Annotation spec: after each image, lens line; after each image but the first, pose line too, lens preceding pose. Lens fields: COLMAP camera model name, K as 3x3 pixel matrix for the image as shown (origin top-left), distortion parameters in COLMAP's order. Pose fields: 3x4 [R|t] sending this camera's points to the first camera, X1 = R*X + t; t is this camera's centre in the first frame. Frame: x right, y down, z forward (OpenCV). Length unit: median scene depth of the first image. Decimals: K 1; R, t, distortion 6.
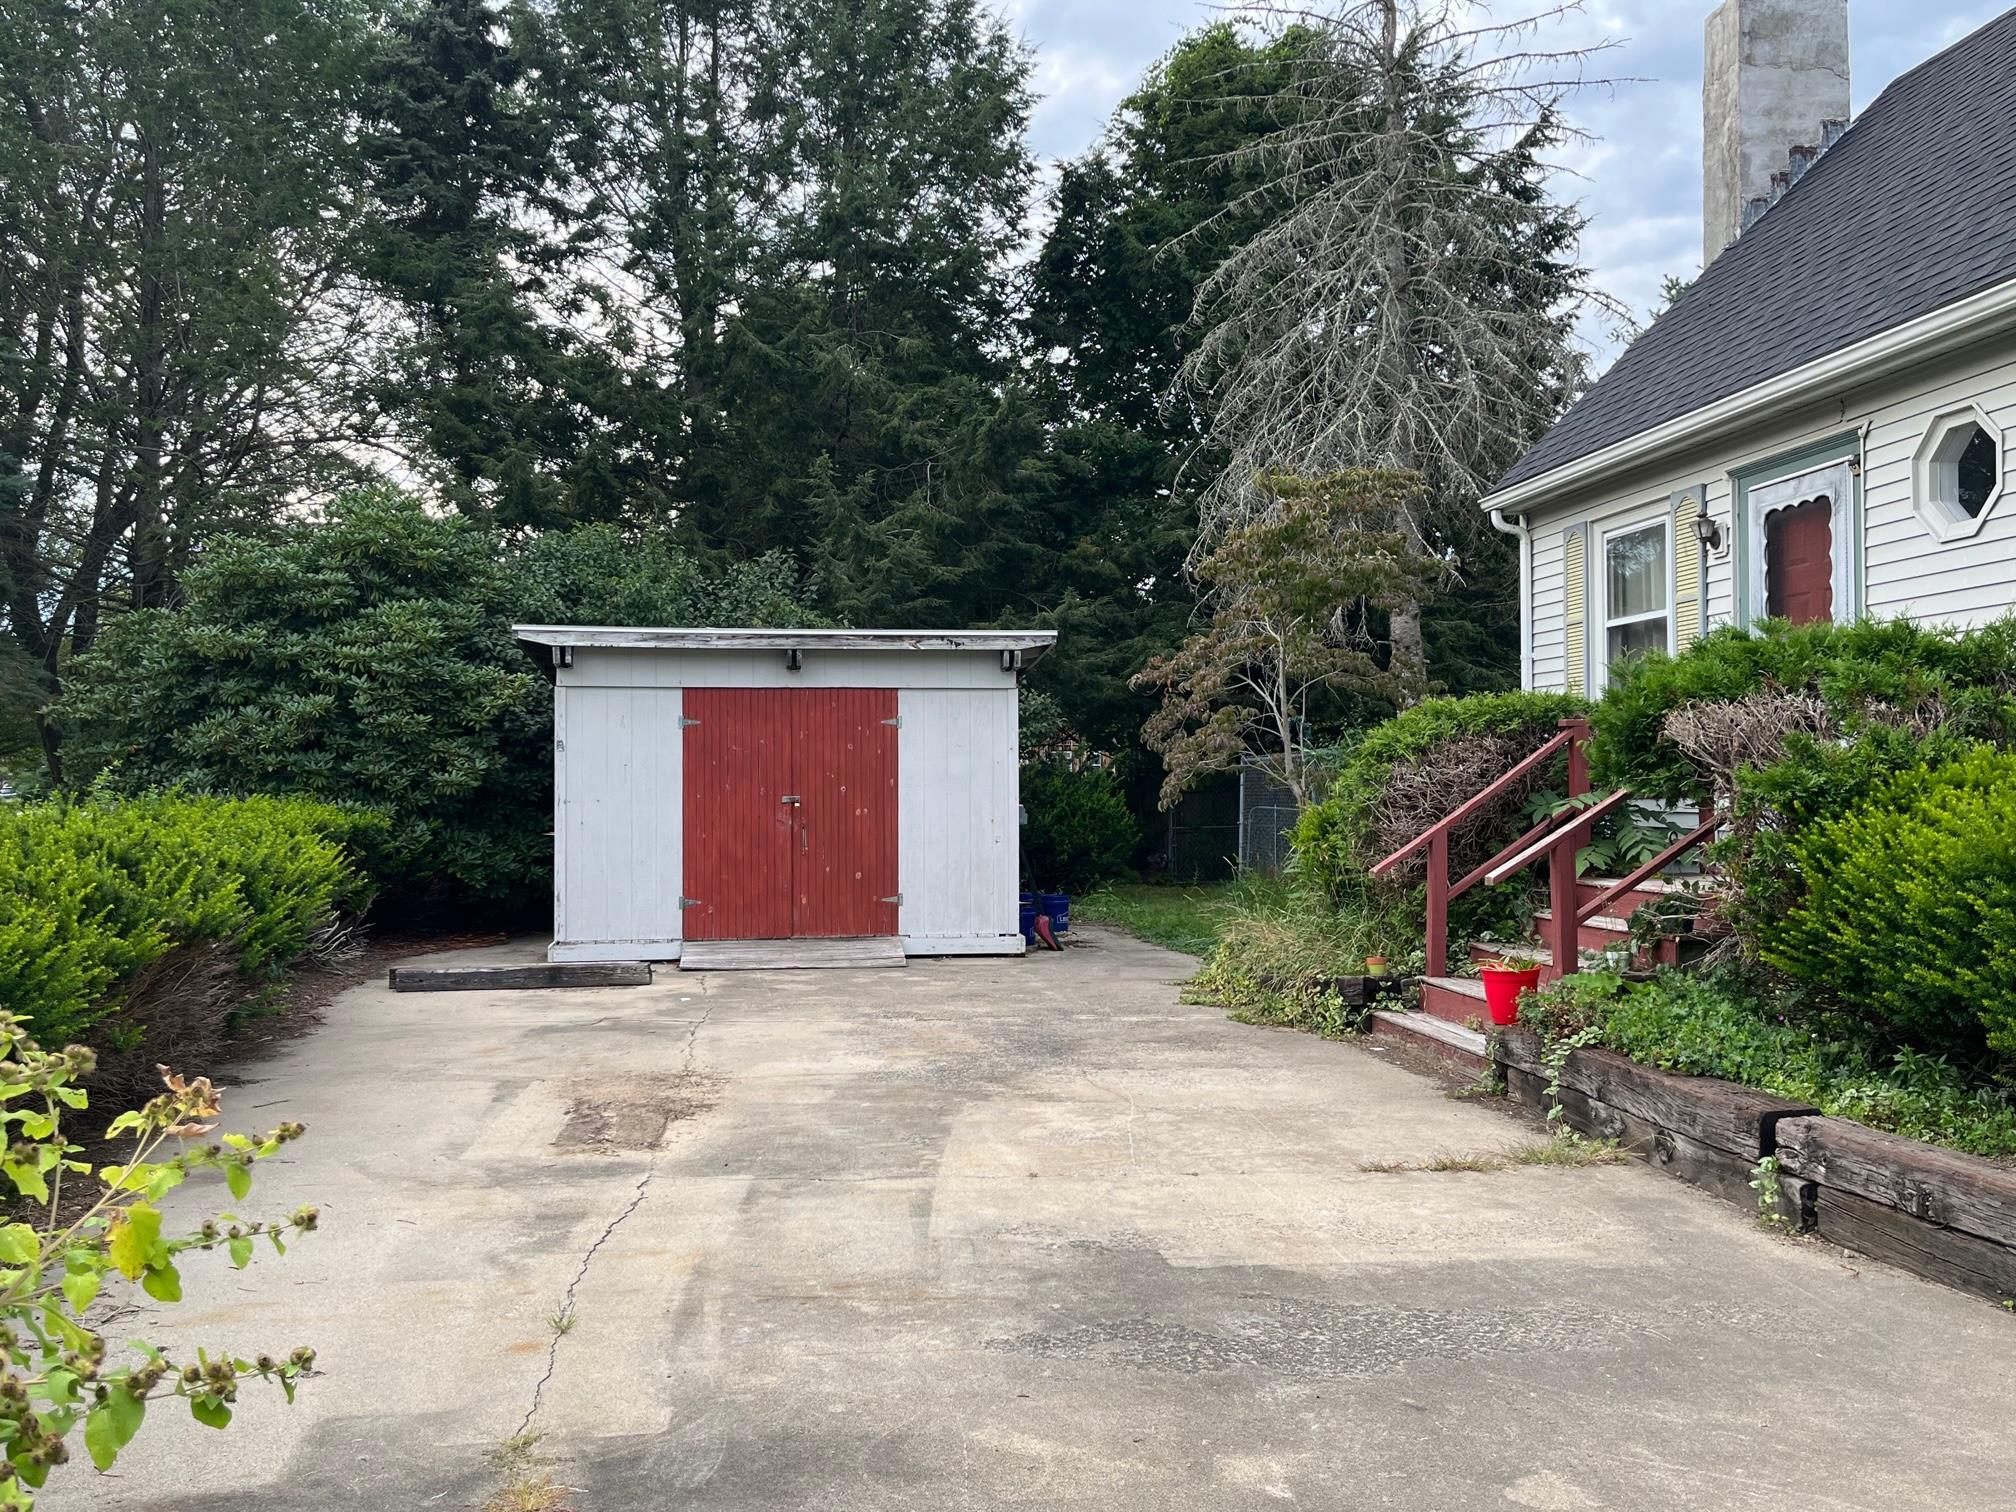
lens RADIAL K [[1684.2, 0, 998.3], [0, 1684.2, 749.7], [0, 0, 1]] dist [0.051046, -0.062107]
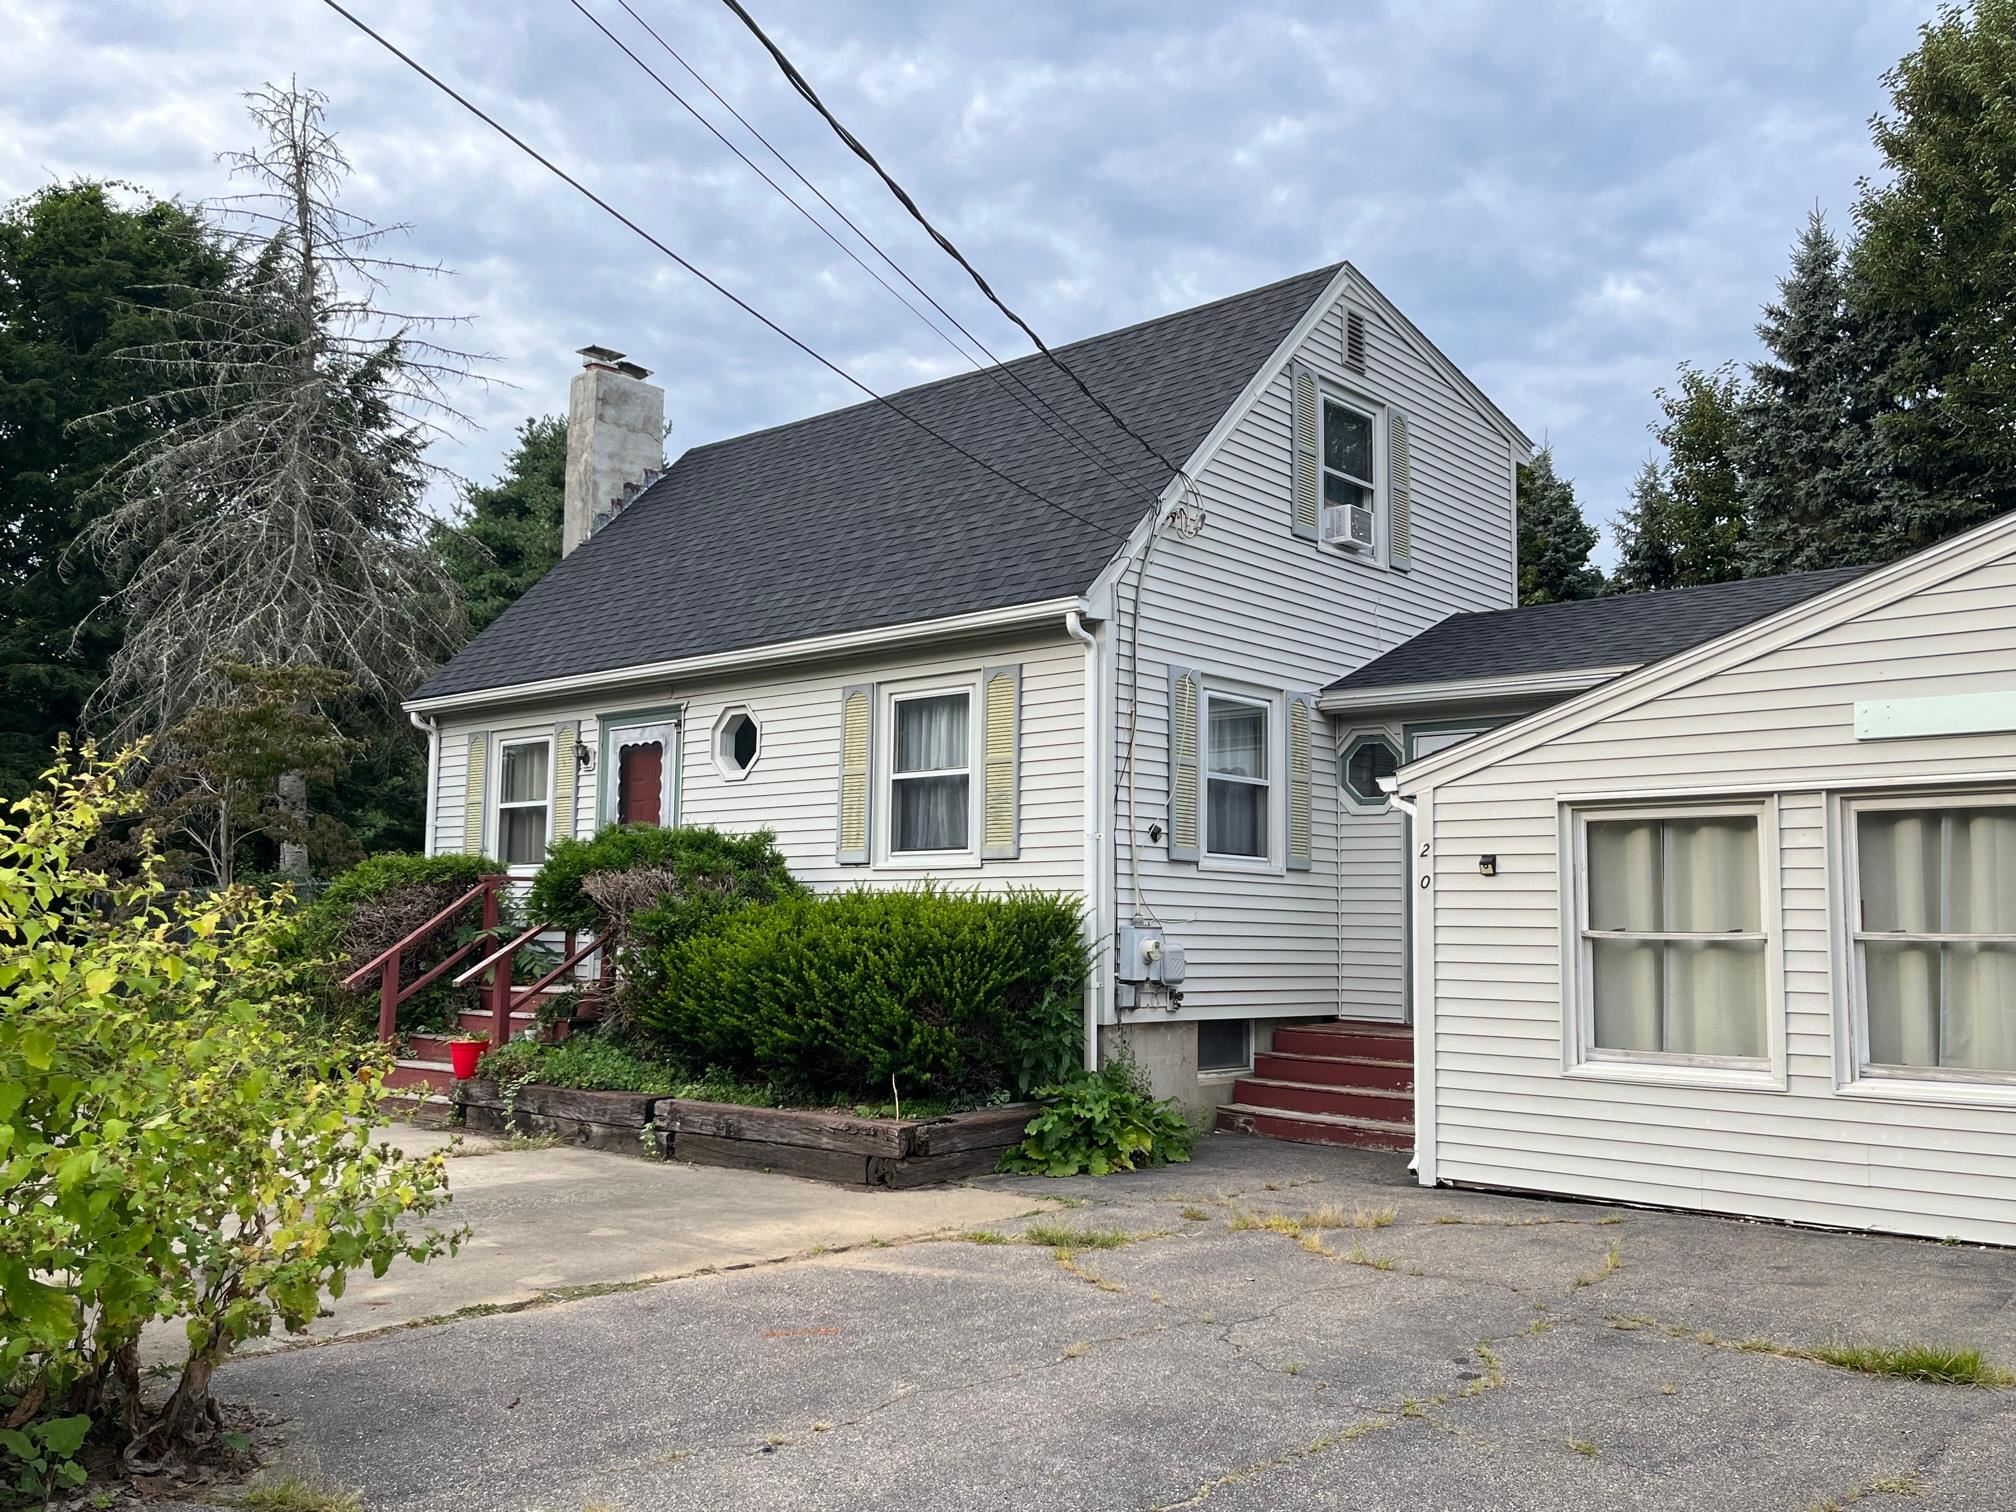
lens RADIAL K [[1684.2, 0, 1010.6], [0, 1684.2, 766.1], [0, 0, 1]] dist [0.051046, -0.062107]
pose [[0.750849, 0.076789, 0.655995, -0.334436], [-0.028635, 0.996069, -0.083822, -0.002809], [-0.659853, 0.044153, 0.750096, -0.449141]]
